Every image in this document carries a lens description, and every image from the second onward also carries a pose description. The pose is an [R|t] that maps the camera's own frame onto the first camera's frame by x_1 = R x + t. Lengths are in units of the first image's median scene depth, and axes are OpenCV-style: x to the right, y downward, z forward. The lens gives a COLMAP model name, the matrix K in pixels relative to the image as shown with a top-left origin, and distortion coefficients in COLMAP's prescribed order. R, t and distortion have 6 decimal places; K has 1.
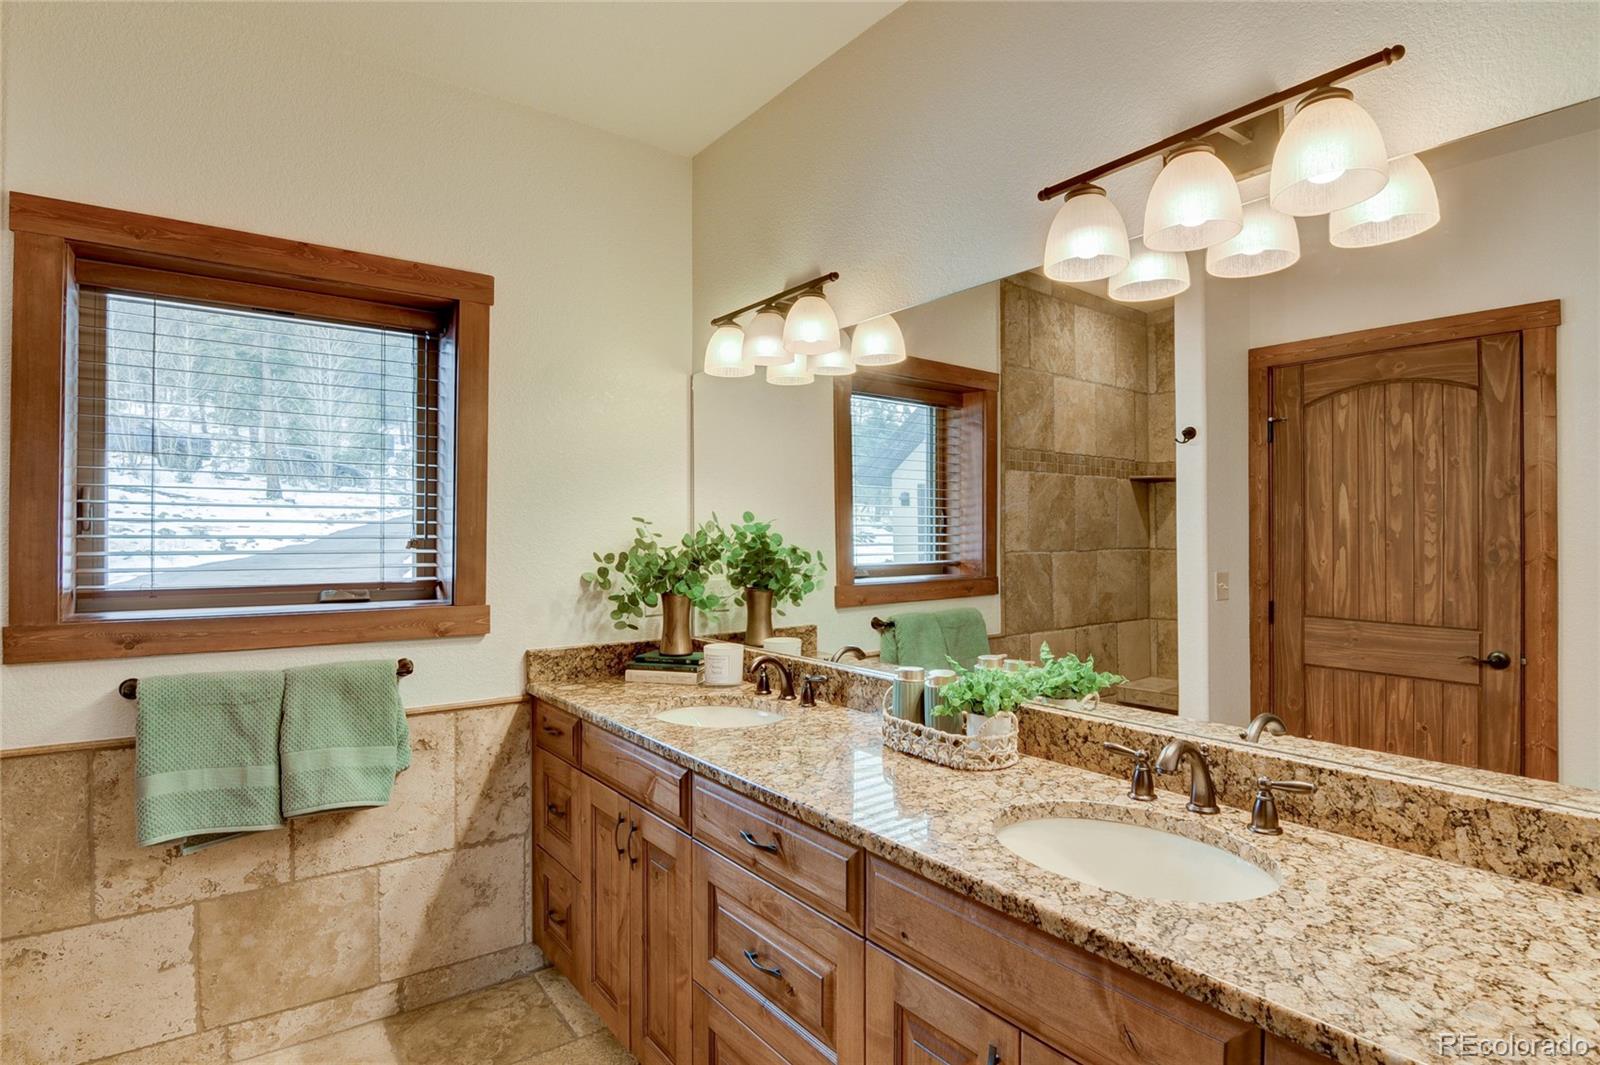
lens RADIAL K [[764.7, 0, 800.0], [0, 764.7, 532.5], [0, 0, 1]] dist [-0.000460, -0.018216]
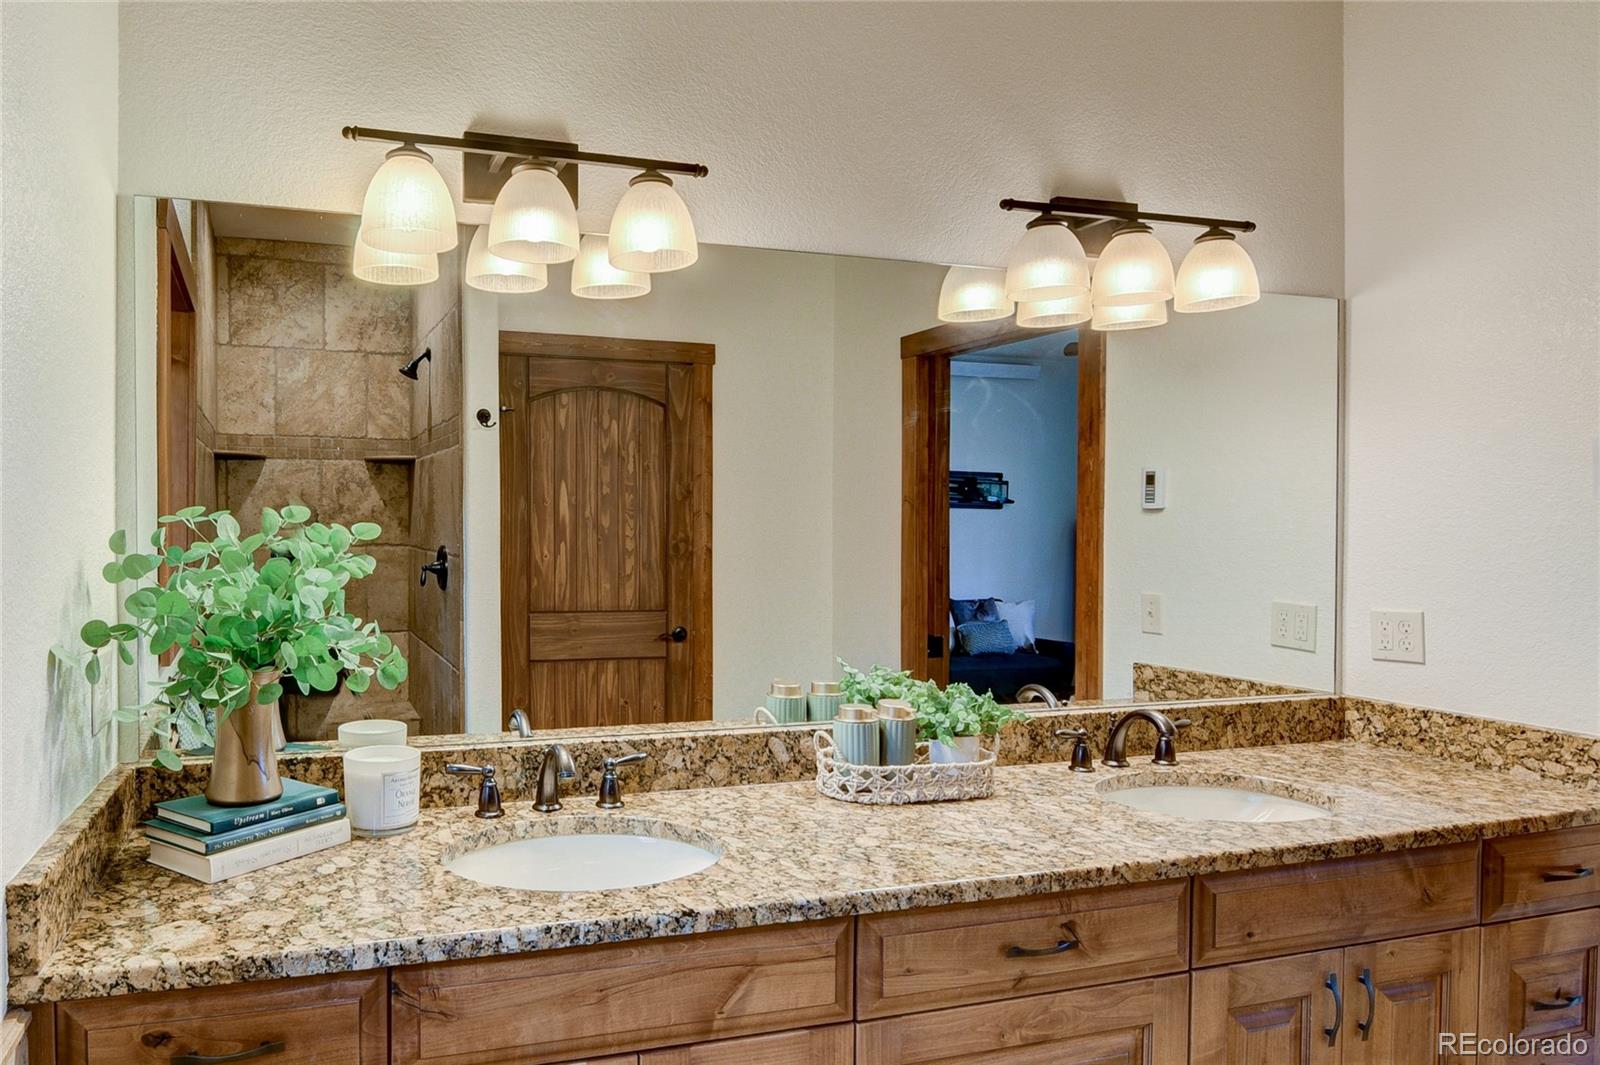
lens RADIAL K [[881.9, 0, 800.0], [0, 881.9, 532.5], [0, 0, 1]] dist [0.000985, -0.012548]
pose [[0.401940, -0.004452, 0.915655, -0.269099], [-0.007295, 0.999941, 0.008064, -0.006025], [-0.915637, -0.009920, 0.401884, 0.241476]]
